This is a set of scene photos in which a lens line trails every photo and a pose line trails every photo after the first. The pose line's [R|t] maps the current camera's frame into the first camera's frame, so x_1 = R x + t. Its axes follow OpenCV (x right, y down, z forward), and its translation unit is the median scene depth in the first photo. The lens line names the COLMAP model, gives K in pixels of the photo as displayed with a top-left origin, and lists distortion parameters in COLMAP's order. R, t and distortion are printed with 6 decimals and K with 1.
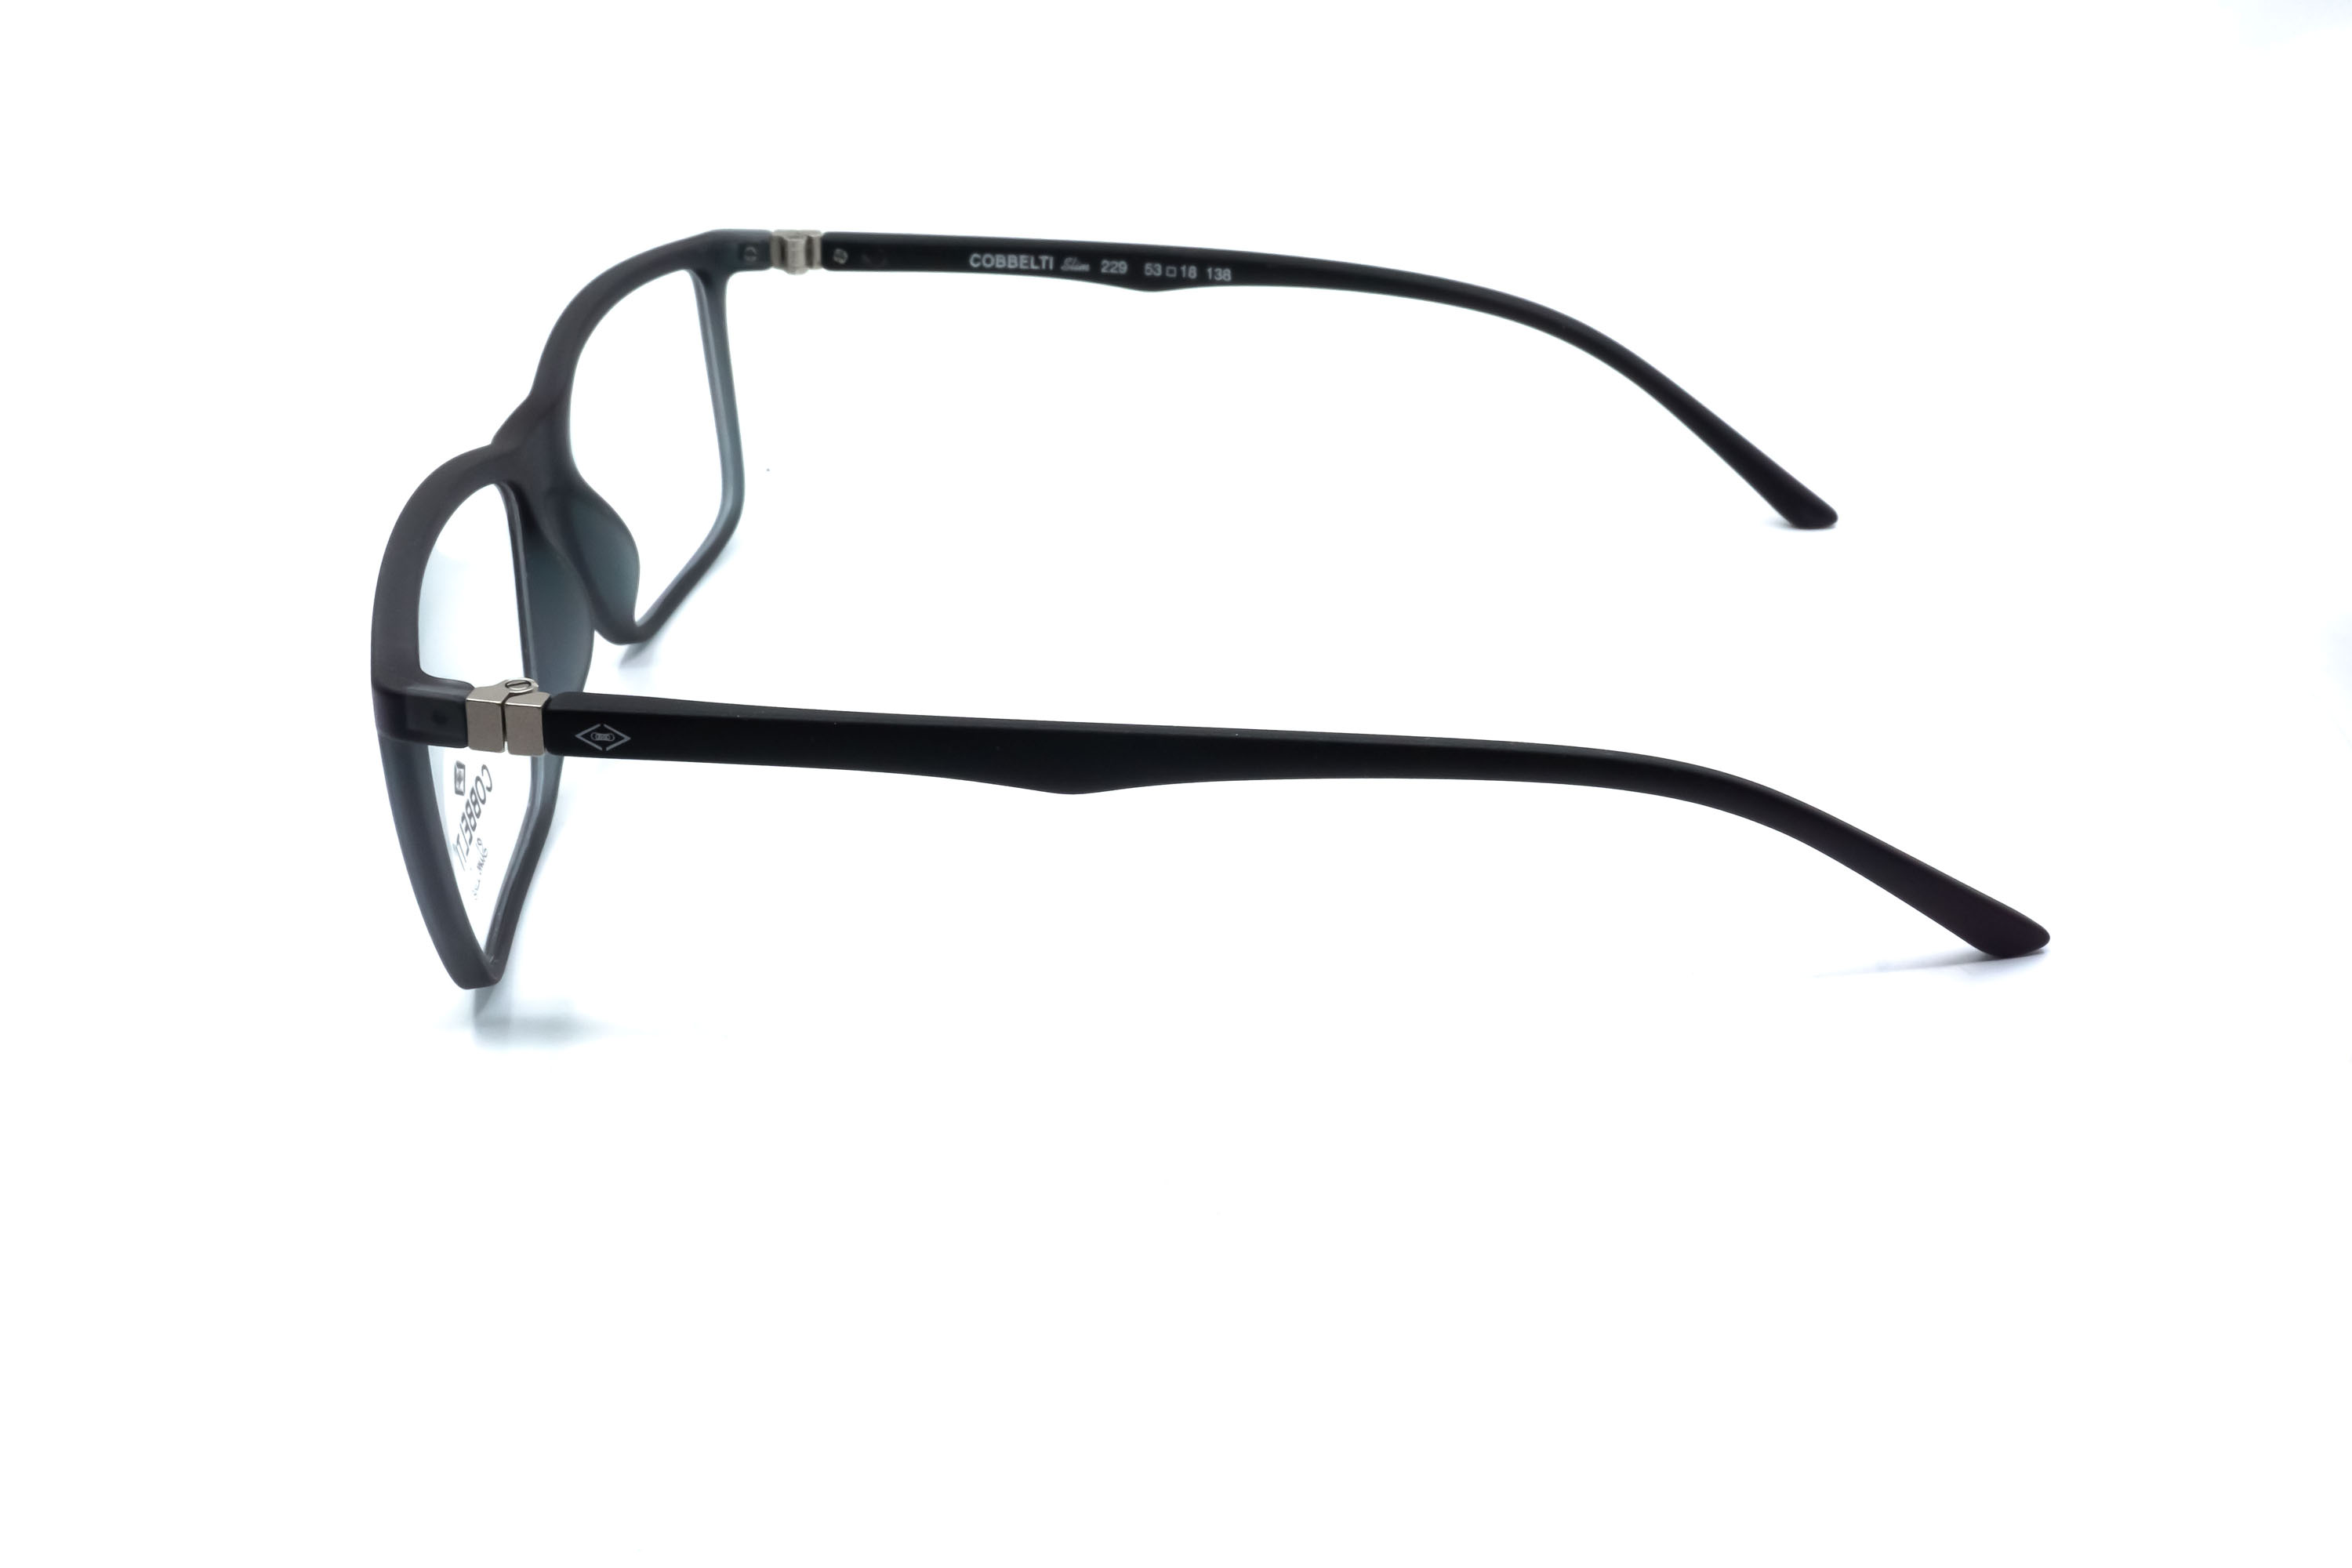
lens RADIAL K [[2604.5, 0, 1176.7], [0, 2604.5, 772.7], [0, 0, 1]] dist [0.030619, 0.000000]
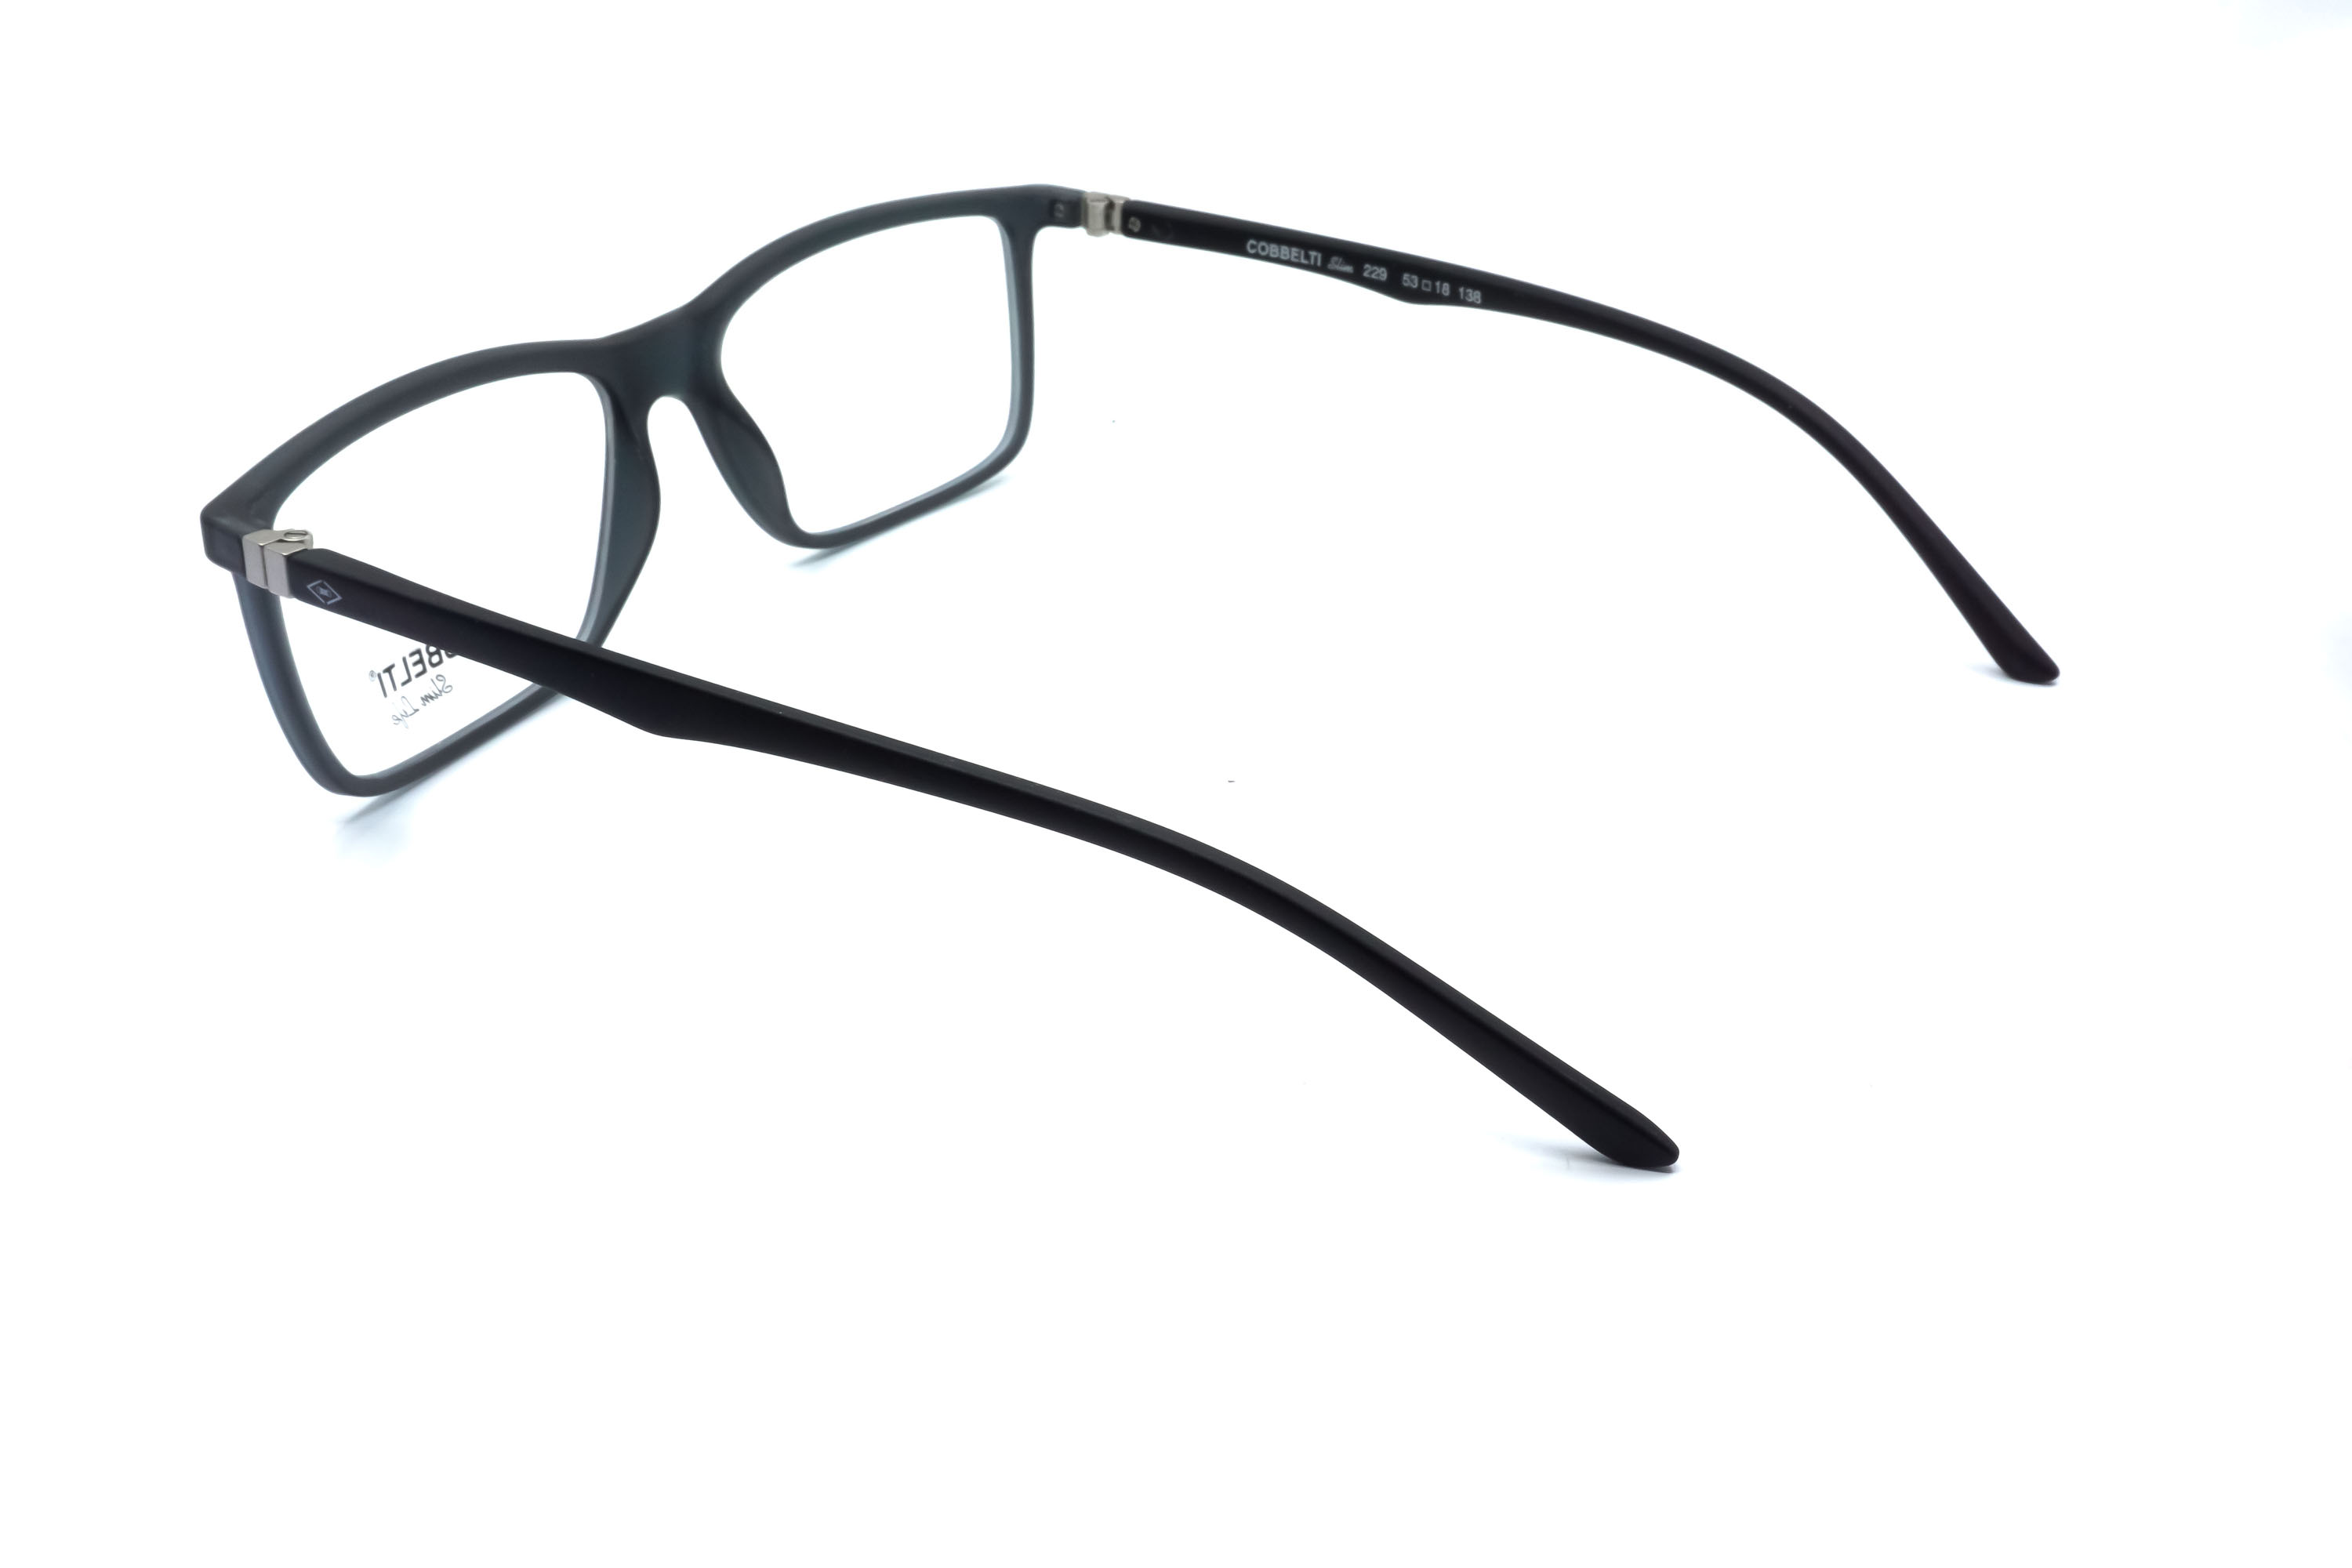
lens RADIAL K [[2604.5, 0, 1169.0], [0, 2604.5, 781.4], [0, 0, 1]] dist [0.030619, 0.000000]
pose [[0.864534, 0.229409, -0.447160, 0.392418], [-0.221727, 0.972573, 0.070281, -0.059626], [0.451018, 0.038387, 0.891689, 0.097961]]
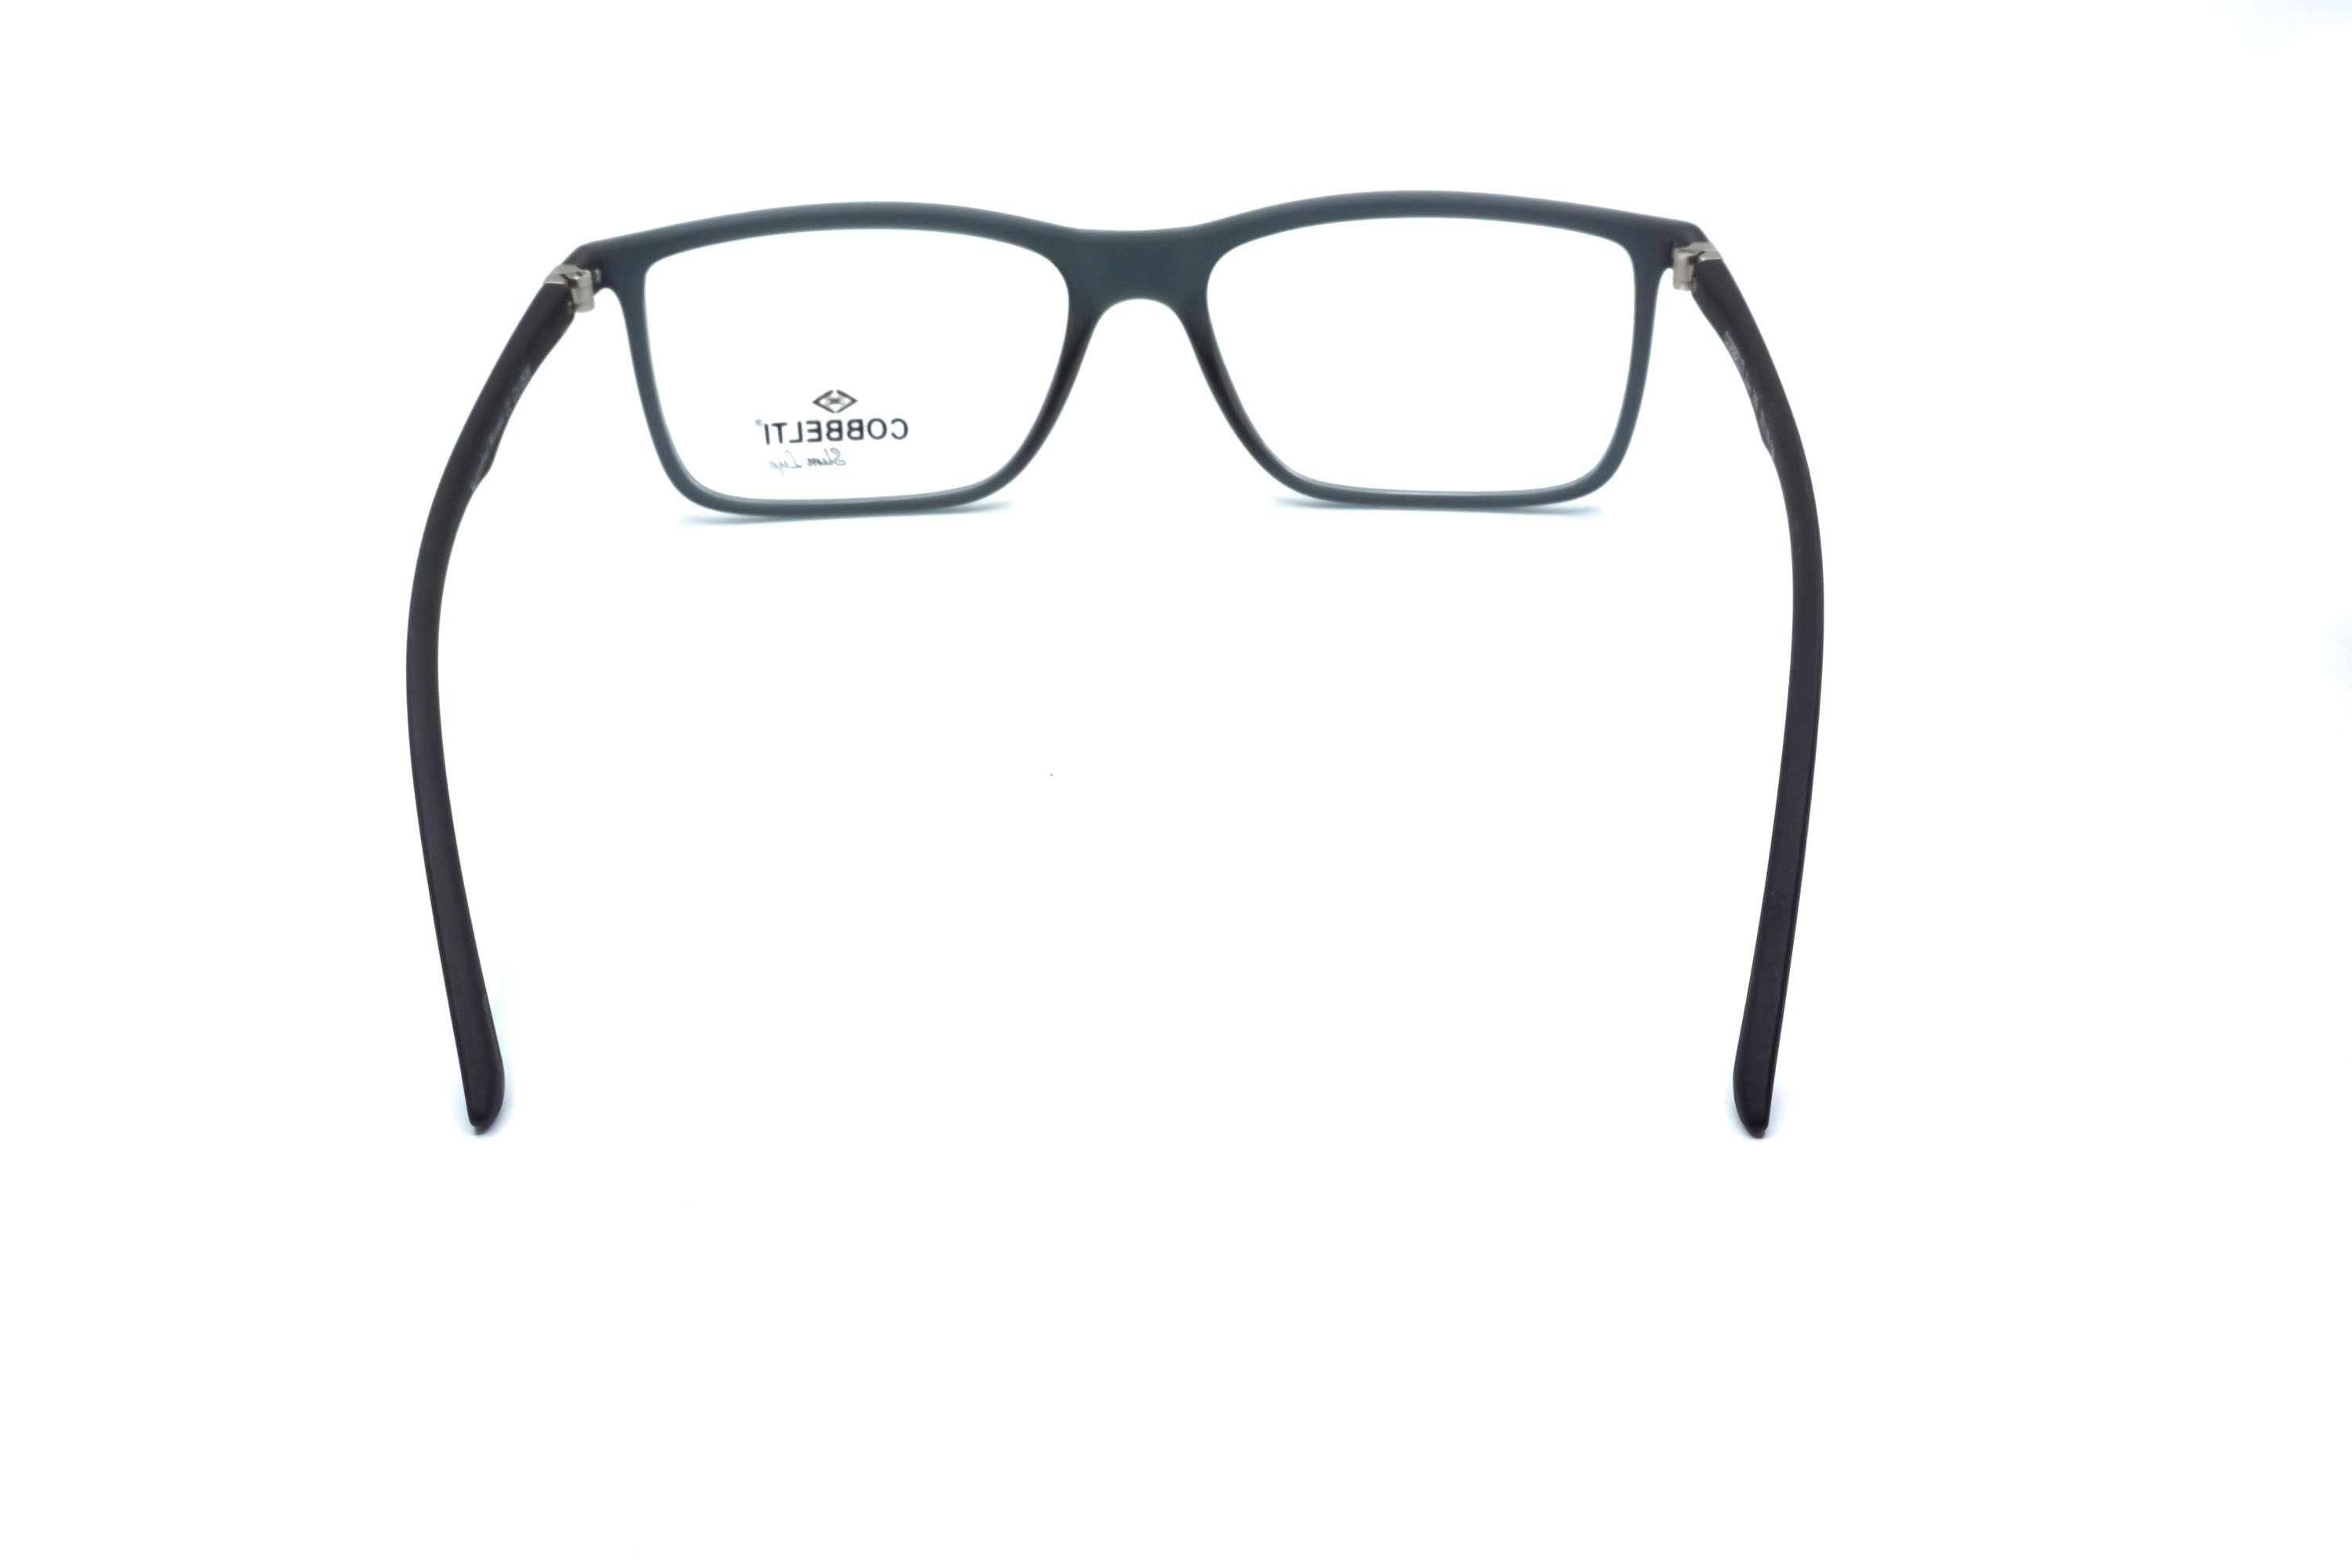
lens RADIAL K [[2604.5, 0, 1158.2], [0, 2604.5, 789.5], [0, 0, 1]] dist [0.030619, 0.000000]
pose [[-0.010618, 0.480248, -0.877068, 0.774739], [-0.419437, 0.794085, 0.439887, -0.384035], [0.907722, 0.372546, 0.193003, 0.713417]]
